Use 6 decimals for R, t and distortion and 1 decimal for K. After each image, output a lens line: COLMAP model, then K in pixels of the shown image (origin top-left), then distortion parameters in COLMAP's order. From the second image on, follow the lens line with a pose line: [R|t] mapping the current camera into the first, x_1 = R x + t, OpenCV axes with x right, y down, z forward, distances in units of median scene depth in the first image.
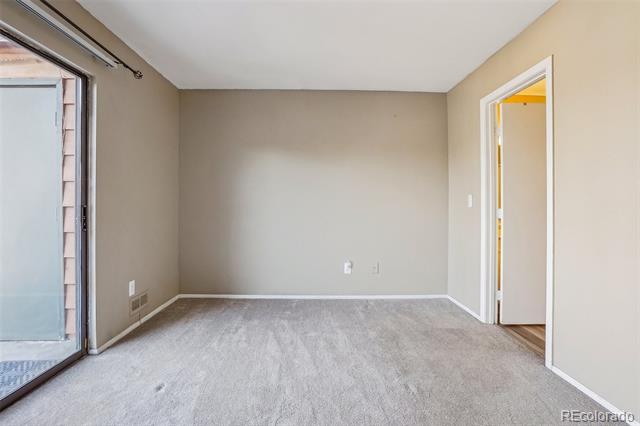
lens RADIAL K [[290.4, 0, 320.9], [0, 290.4, 209.4], [0, 0, 1]] dist [-0.041820, 0.011636]
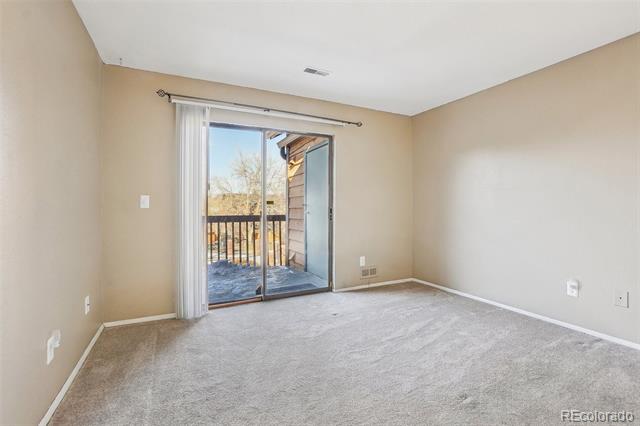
lens RADIAL K [[290.4, 0, 321.0], [0, 290.4, 210.1], [0, 0, 1]] dist [-0.041820, 0.011636]
pose [[0.447688, 0.005844, -0.894171, 0.640705], [-0.008098, 0.999964, 0.002480, -0.003353], [0.894153, 0.006131, 0.447719, 0.091980]]
